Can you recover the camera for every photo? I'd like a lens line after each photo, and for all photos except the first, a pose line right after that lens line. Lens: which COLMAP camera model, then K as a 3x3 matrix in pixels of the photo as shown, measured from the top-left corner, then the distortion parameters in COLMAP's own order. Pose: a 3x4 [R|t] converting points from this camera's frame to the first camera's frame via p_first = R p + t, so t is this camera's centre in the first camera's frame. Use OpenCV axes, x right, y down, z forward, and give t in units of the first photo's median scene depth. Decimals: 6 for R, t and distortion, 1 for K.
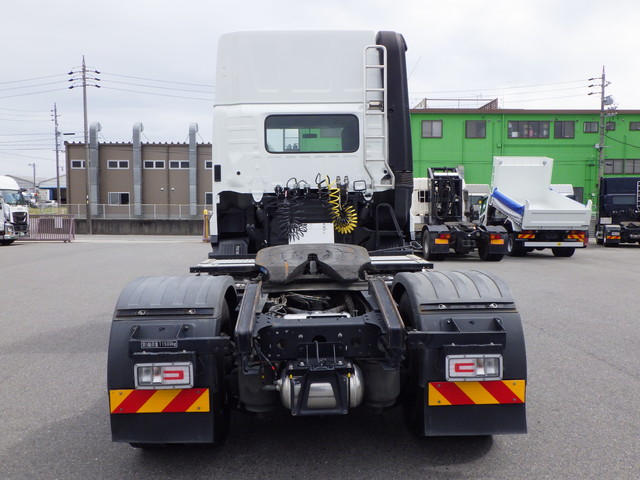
lens RADIAL K [[533.6, 0, 320.1], [0, 533.6, 238.9], [0, 0, 1]] dist [0.006582, -0.001452]
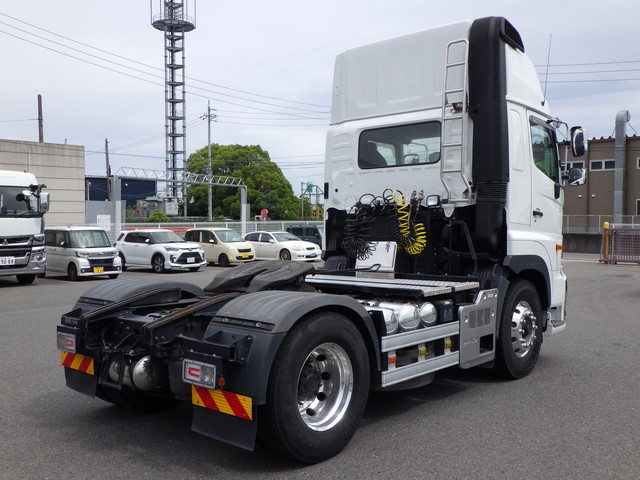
lens RADIAL K [[645.7, 0, 320.6], [0, 645.7, 240.1], [0, 0, 1]] dist [0.011074, 0.000000]
pose [[0.722775, 0.024687, -0.690643, 0.679702], [-0.041078, 0.999129, -0.007276, -0.018105], [0.689862, 0.033629, 0.723159, 0.093835]]
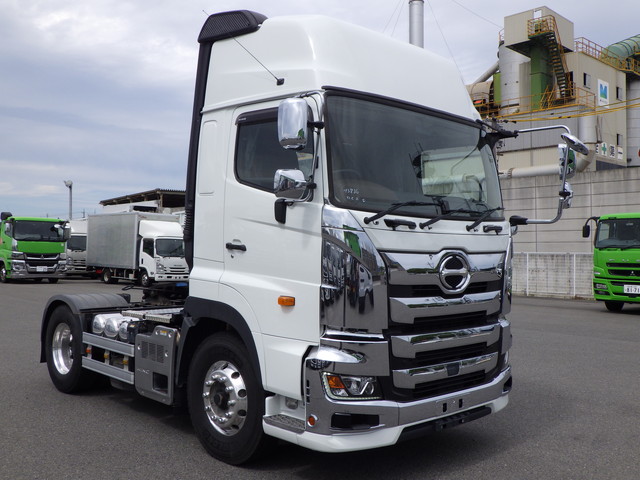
lens RADIAL K [[645.7, 0, 320.0], [0, 645.7, 240.6], [0, 0, 1]] dist [0.011074, 0.000000]
pose [[-0.753245, -0.009854, -0.657667, 0.632544], [-0.045389, 0.998283, 0.037027, -0.129173], [0.656173, 0.057741, -0.752398, 1.822843]]
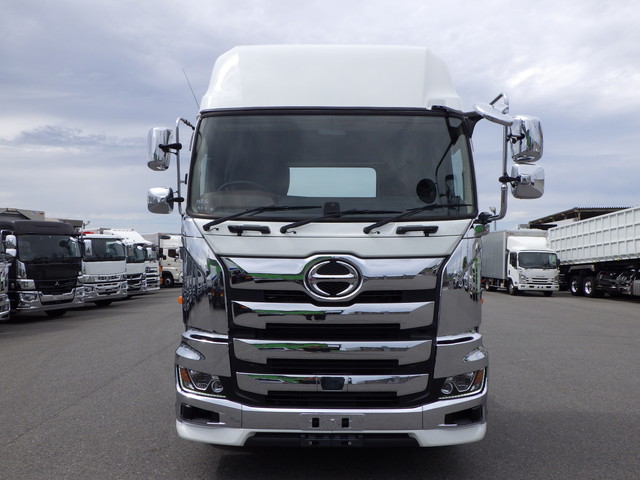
lens RADIAL K [[533.6, 0, 320.3], [0, 533.6, 238.1], [0, 0, 1]] dist [0.006582, -0.001452]
pose [[-0.999197, 0.005142, 0.039730, 0.491011], [0.005903, 0.999801, 0.019057, -0.128492], [-0.039624, 0.019276, -0.999029, 1.849211]]
